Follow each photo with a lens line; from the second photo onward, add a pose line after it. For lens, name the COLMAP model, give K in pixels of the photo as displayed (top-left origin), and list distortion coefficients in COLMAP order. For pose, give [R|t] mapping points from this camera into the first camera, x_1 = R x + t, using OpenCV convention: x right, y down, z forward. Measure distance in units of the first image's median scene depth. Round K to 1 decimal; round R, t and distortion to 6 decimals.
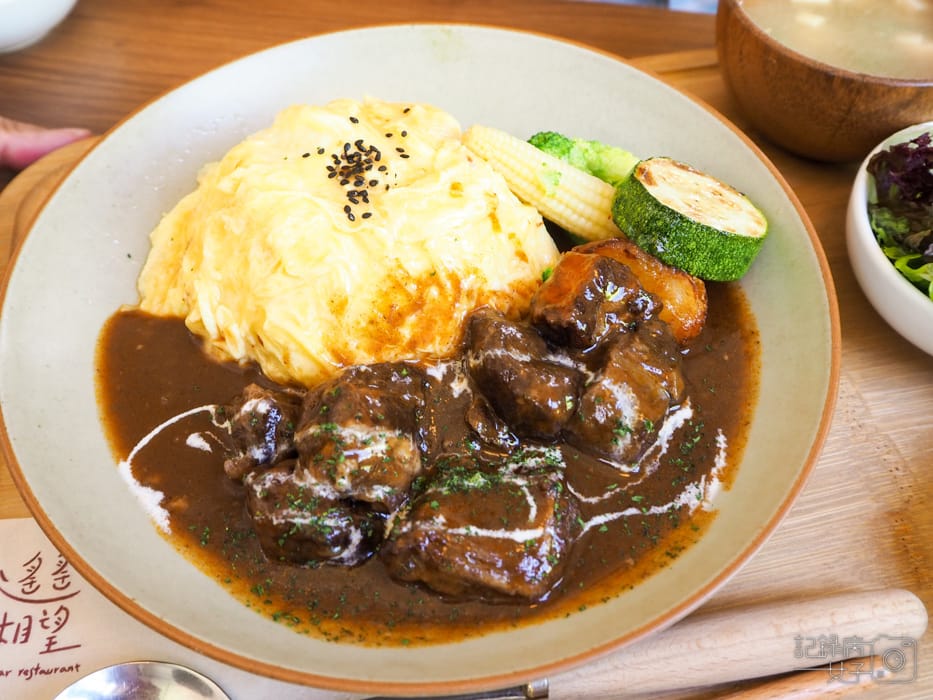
lens RADIAL K [[798.6, 0, 466.5], [0, 798.6, 350.0], [0, 0, 1]] dist [-0.005561, -0.000166]
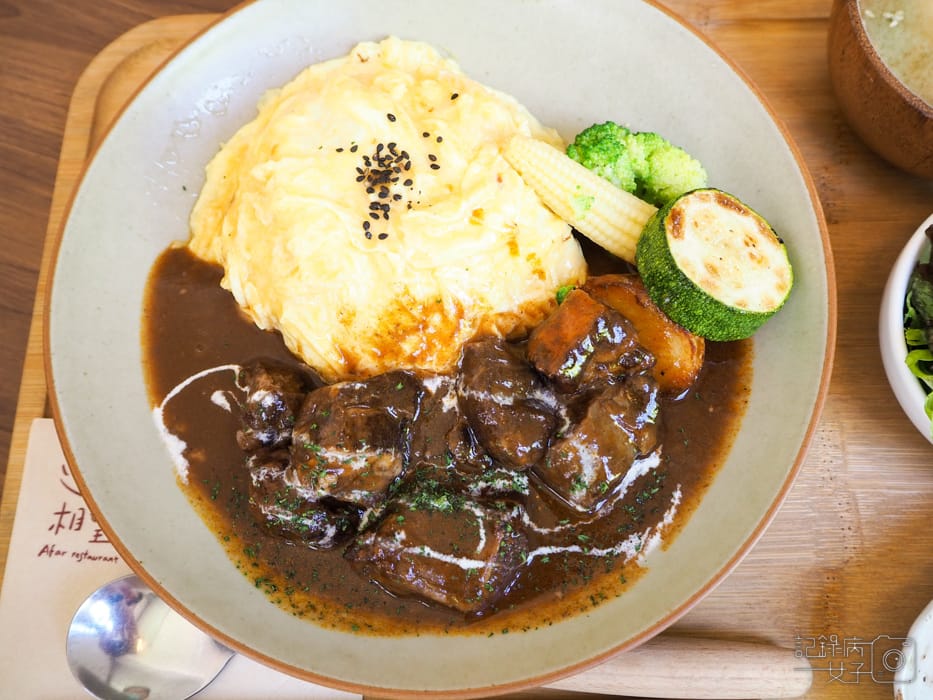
lens RADIAL K [[750.3, 0, 491.0], [0, 750.3, 350.0], [0, 0, 1]] dist [-0.002550, -0.004458]
pose [[0.978582, 0.189614, -0.080146, 0.116031], [-0.154769, 0.934384, 0.320894, -0.362226], [0.135733, -0.301617, 0.943718, 0.062368]]
